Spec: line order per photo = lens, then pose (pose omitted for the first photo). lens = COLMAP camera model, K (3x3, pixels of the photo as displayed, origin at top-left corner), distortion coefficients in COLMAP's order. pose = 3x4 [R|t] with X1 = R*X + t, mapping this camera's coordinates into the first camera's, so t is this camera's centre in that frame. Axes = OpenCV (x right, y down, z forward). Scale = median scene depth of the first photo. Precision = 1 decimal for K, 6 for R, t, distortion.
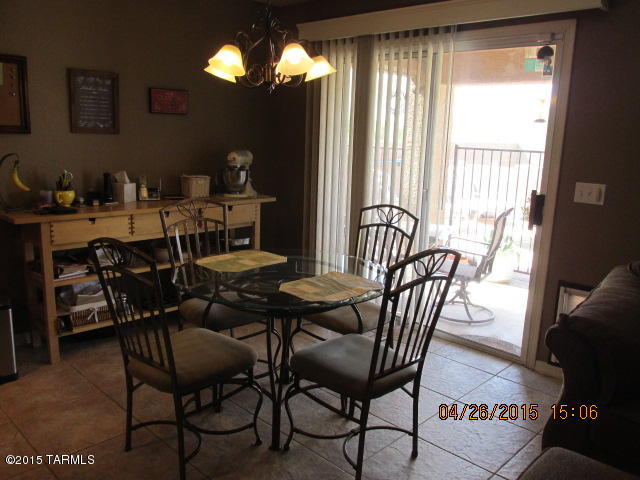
lens RADIAL K [[539.4, 0, 320.0], [0, 539.4, 240.0], [0, 0, 1]] dist [-0.023103, 0.000212]
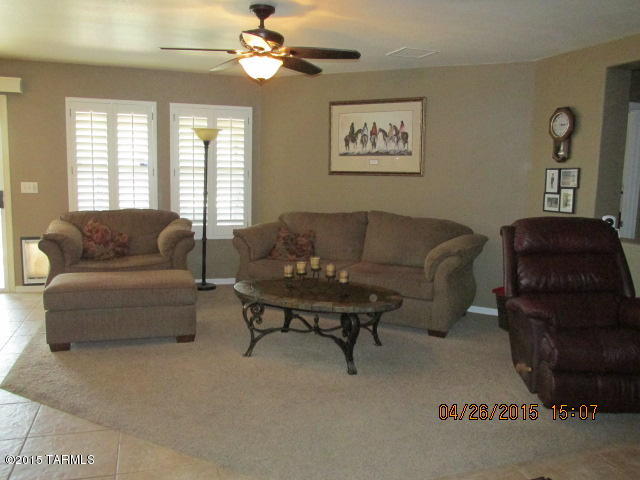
lens RADIAL K [[539.4, 0, 320.0], [0, 539.4, 240.0], [0, 0, 1]] dist [-0.023103, 0.000212]
pose [[0.479612, -0.134344, 0.867136, -0.665277], [0.166190, 0.984232, 0.060565, 0.150096], [-0.861599, 0.115062, 0.494376, -0.790603]]
